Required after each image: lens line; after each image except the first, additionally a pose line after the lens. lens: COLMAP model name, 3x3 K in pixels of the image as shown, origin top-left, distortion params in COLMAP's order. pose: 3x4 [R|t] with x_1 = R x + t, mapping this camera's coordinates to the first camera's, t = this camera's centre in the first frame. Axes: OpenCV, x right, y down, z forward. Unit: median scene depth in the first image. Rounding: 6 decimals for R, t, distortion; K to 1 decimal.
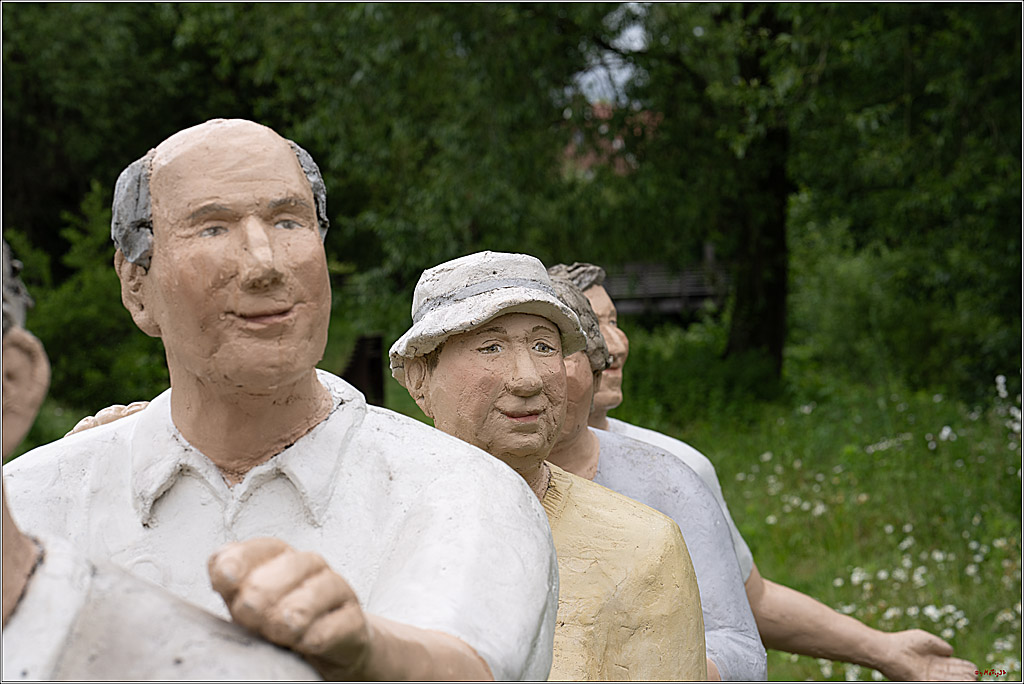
lens RADIAL K [[2395.8, 0, 496.3], [0, 2395.8, 353.3], [0, 0, 1]] dist [0.113071, 1.333144]
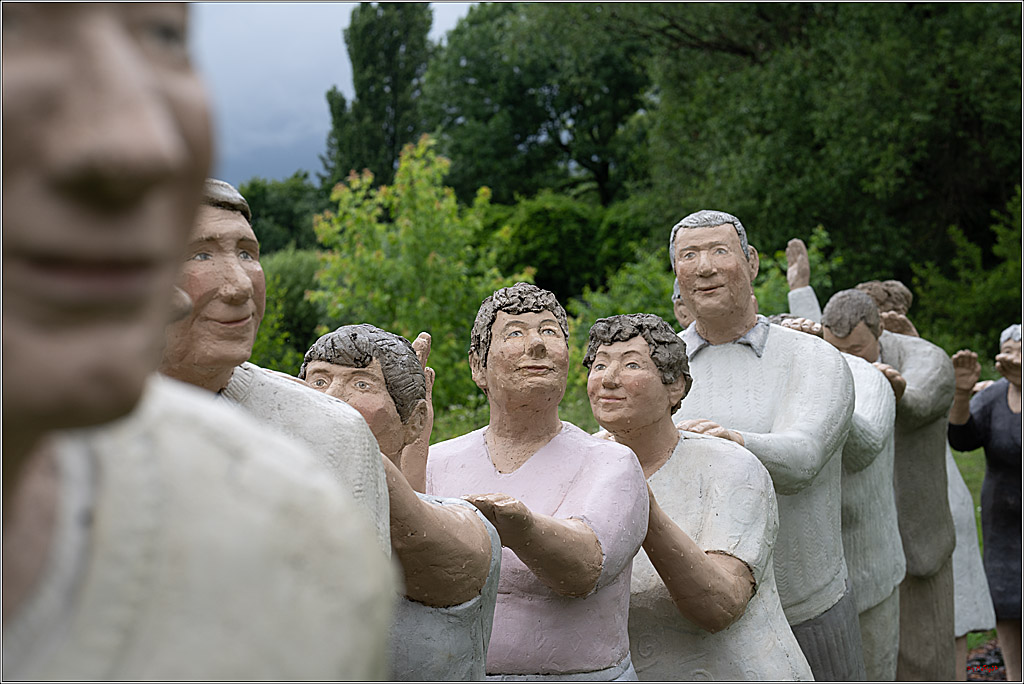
lens RADIAL K [[2414.4, 0, 512.0], [0, 2414.4, 342.0], [0, 0, 1]] dist [0.098486, 1.526059]
pose [[0.936011, 0.003649, -0.351952, 0.477912], [-0.002376, 0.999989, 0.004050, 0.062209], [0.351963, -0.002955, 0.936009, -4.178213]]
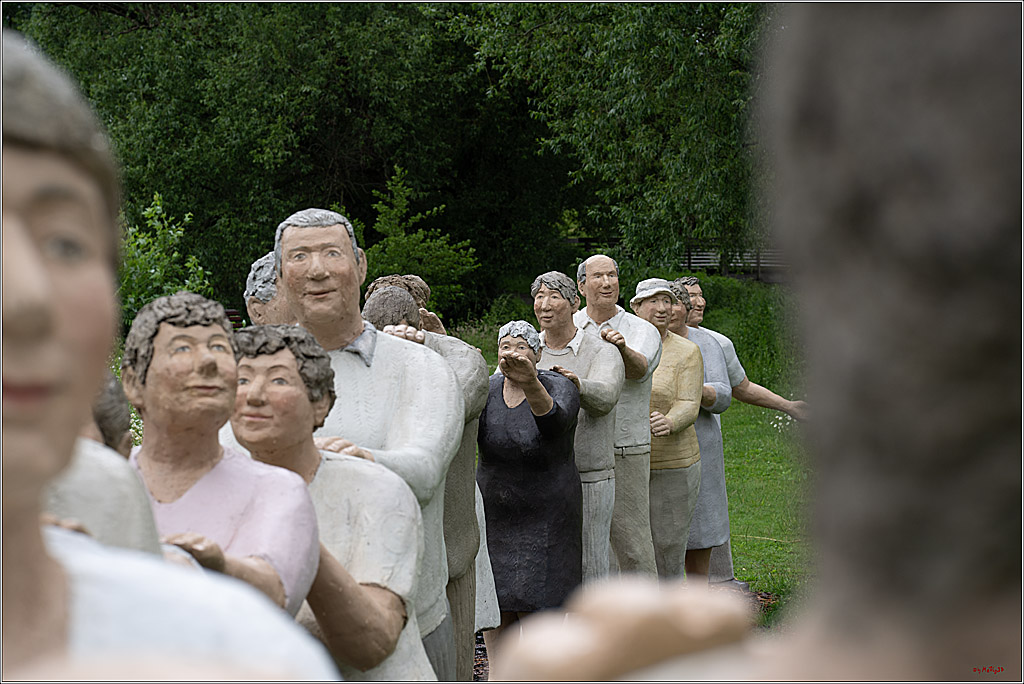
lens RADIAL K [[2379.6, 0, 515.8], [0, 2379.6, 360.6], [0, 0, 1]] dist [0.157055, 0.230532]
pose [[0.995090, 0.038228, -0.091295, 0.180046], [-0.036350, 0.999094, 0.022141, 0.022676], [0.092058, -0.018714, 0.995578, -4.053985]]
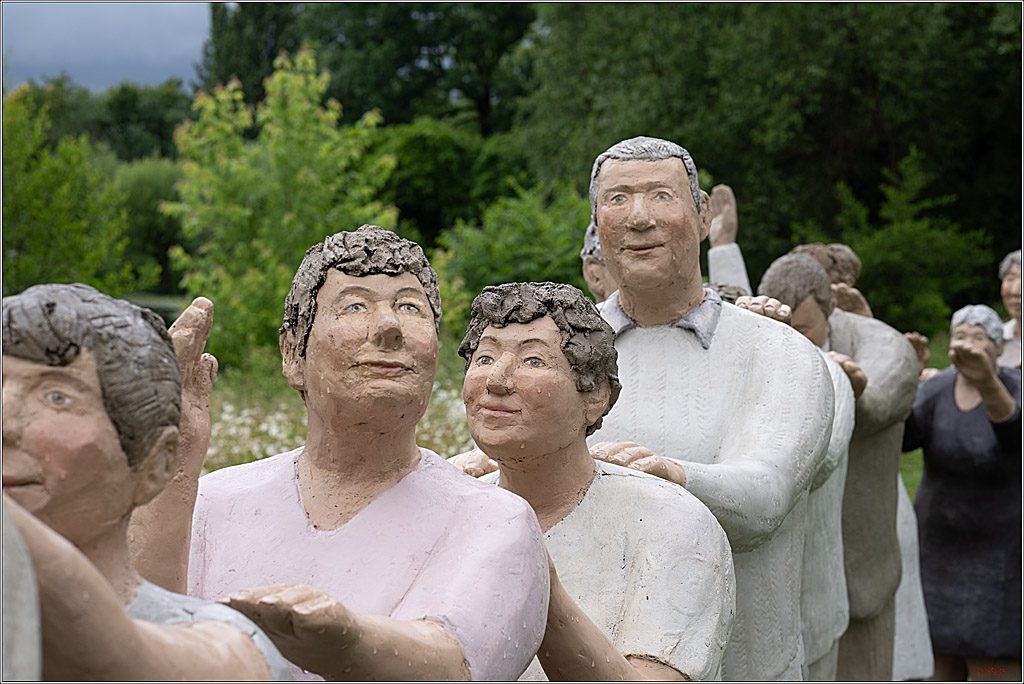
lens RADIAL K [[2414.4, 0, 512.0], [0, 2414.4, 342.0], [0, 0, 1]] dist [0.098486, 1.526059]
pose [[0.951244, 0.076904, -0.298698, 0.219082], [-0.070886, 0.997004, 0.030948, 0.036381], [0.300183, -0.008266, 0.953846, -3.447051]]
